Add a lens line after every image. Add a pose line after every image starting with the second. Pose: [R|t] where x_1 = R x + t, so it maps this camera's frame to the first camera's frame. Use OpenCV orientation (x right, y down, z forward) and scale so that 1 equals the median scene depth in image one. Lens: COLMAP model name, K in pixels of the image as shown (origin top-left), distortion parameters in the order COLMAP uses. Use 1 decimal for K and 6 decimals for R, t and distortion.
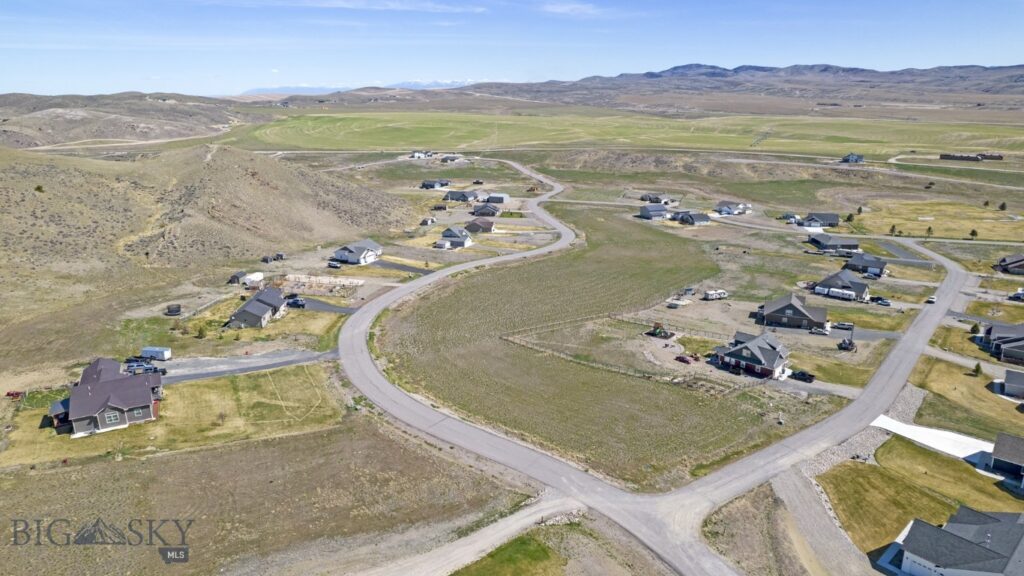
lens RADIAL K [[653.2, 0, 512.5], [0, 653.2, 284.3], [0, 0, 1]] dist [-0.073926, 0.066990]
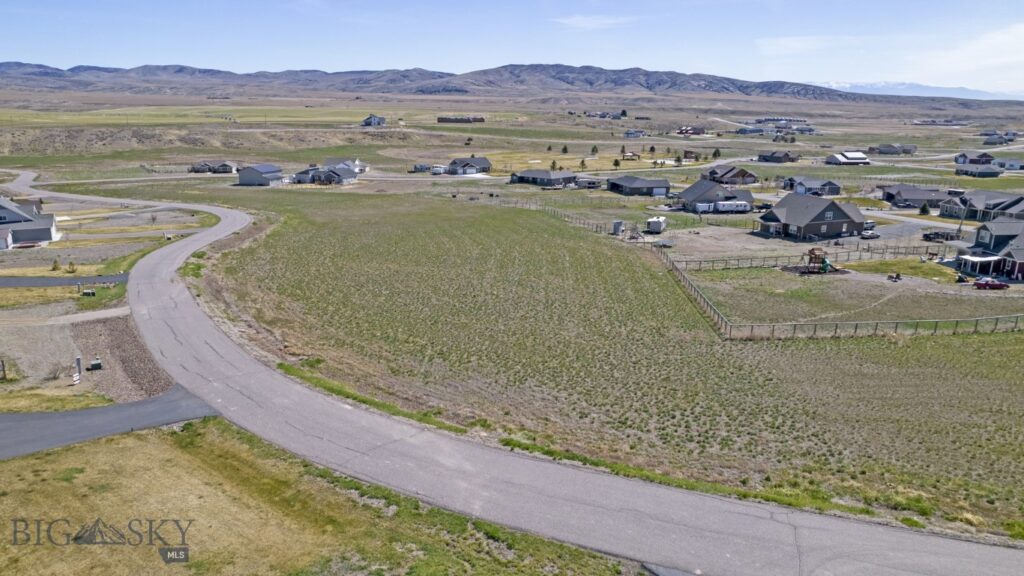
lens RADIAL K [[730.7, 0, 470.2], [0, 730.7, 290.1], [0, 0, 1]] dist [-0.063208, 0.046606]
pose [[0.683492, -0.175310, 0.708594, -0.156588], [0.198559, 0.978780, 0.050631, 0.003565], [-0.702434, 0.106091, 0.703798, 0.333658]]
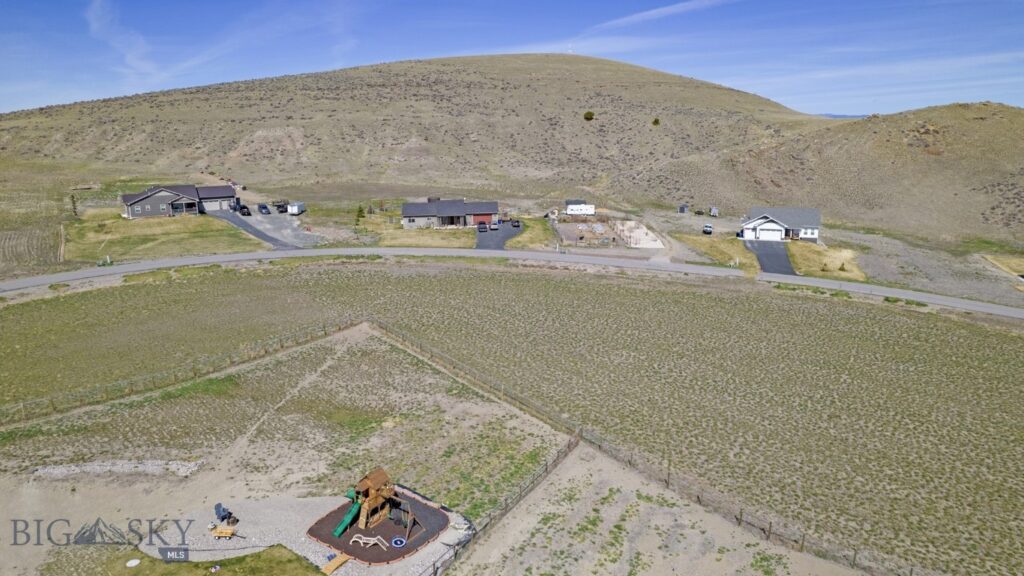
lens RADIAL K [[653.2, 0, 512.8], [0, 653.2, 282.3], [0, 0, 1]] dist [-0.073926, 0.066990]
pose [[0.089559, 0.230557, -0.968929, 0.189388], [-0.272828, 0.941306, 0.198766, -0.030555], [0.957885, 0.246549, 0.147205, 0.418355]]
